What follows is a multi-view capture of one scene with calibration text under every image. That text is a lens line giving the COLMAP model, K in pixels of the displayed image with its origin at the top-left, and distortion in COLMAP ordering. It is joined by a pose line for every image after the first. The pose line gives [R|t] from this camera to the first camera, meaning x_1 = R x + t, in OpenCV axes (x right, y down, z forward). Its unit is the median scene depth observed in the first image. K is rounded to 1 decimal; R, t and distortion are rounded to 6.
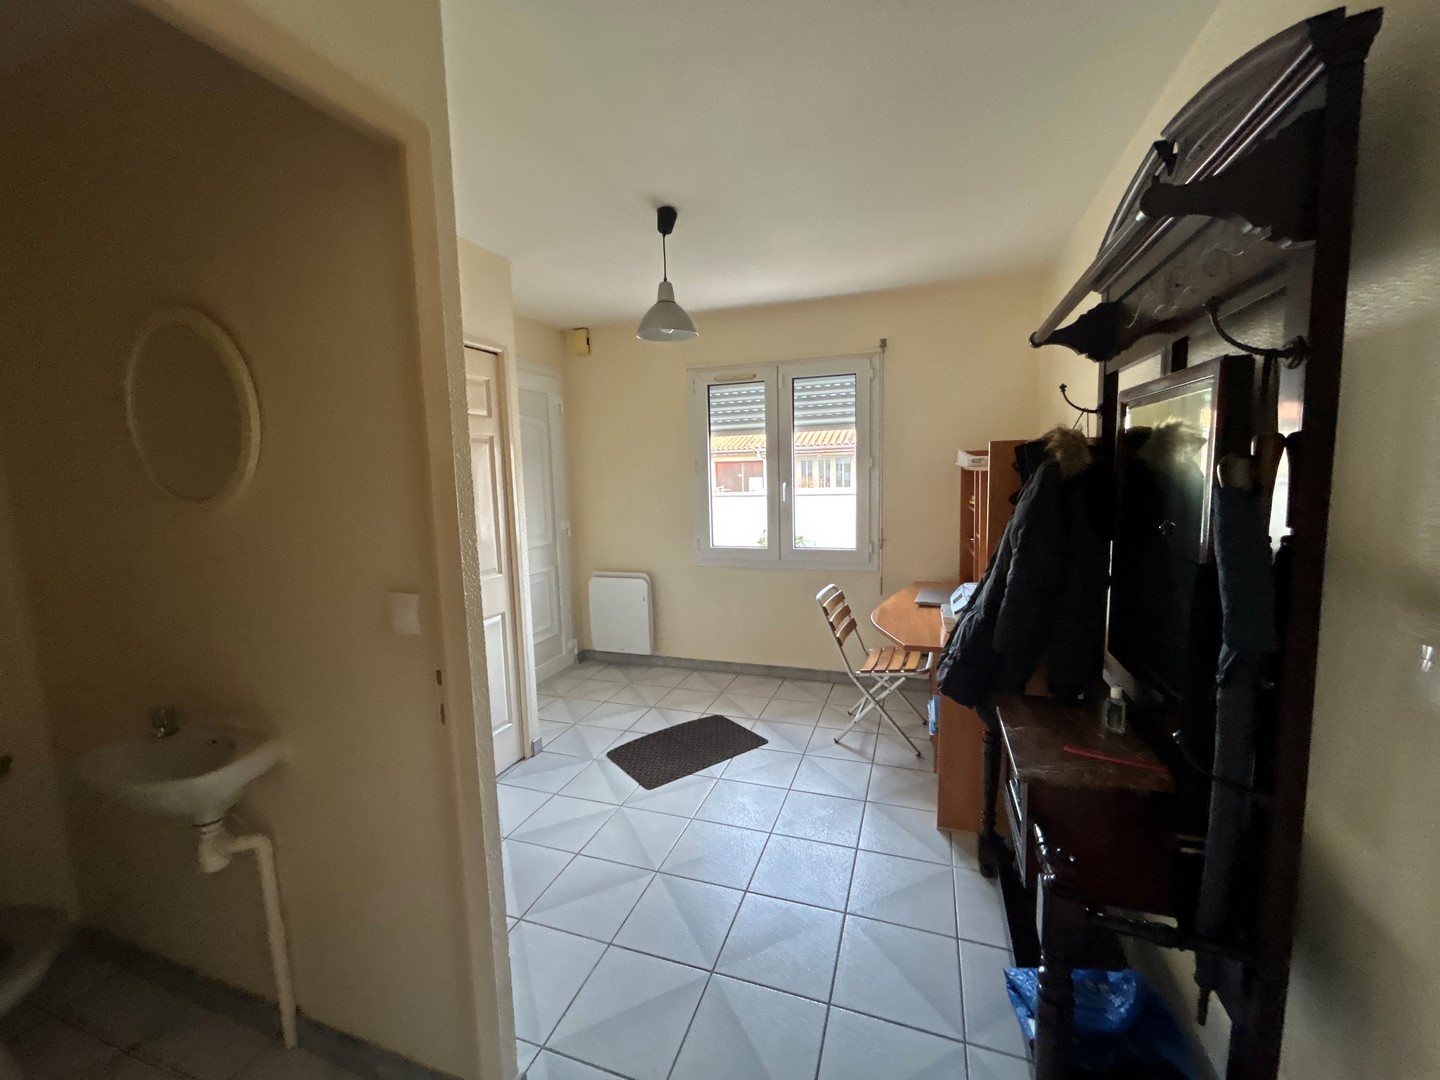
lens RADIAL K [[578.7, 0, 714.5], [0, 578.7, 547.4], [0, 0, 1]] dist [-0.006810, 0.000743]
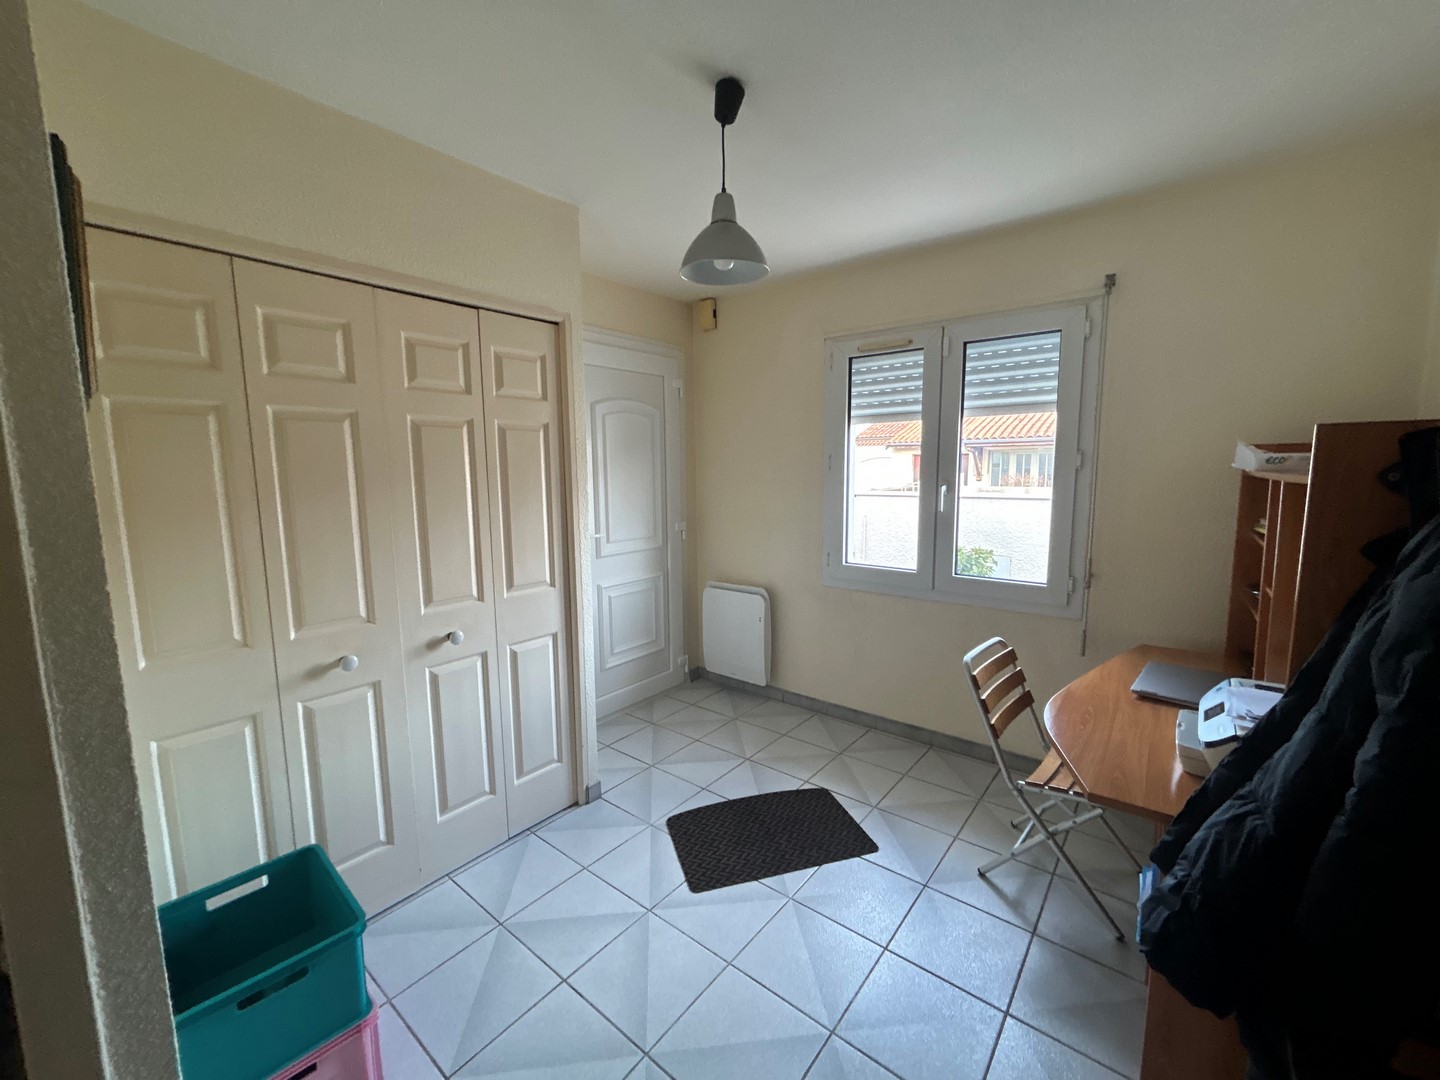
lens RADIAL K [[578.7, 0, 714.3], [0, 578.7, 543.6], [0, 0, 1]] dist [-0.006810, 0.000743]
pose [[0.942376, 0.061880, -0.328784, 0.104545], [-0.059010, 0.998082, 0.018712, -0.039700], [0.329311, 0.001768, 0.944220, 0.238516]]
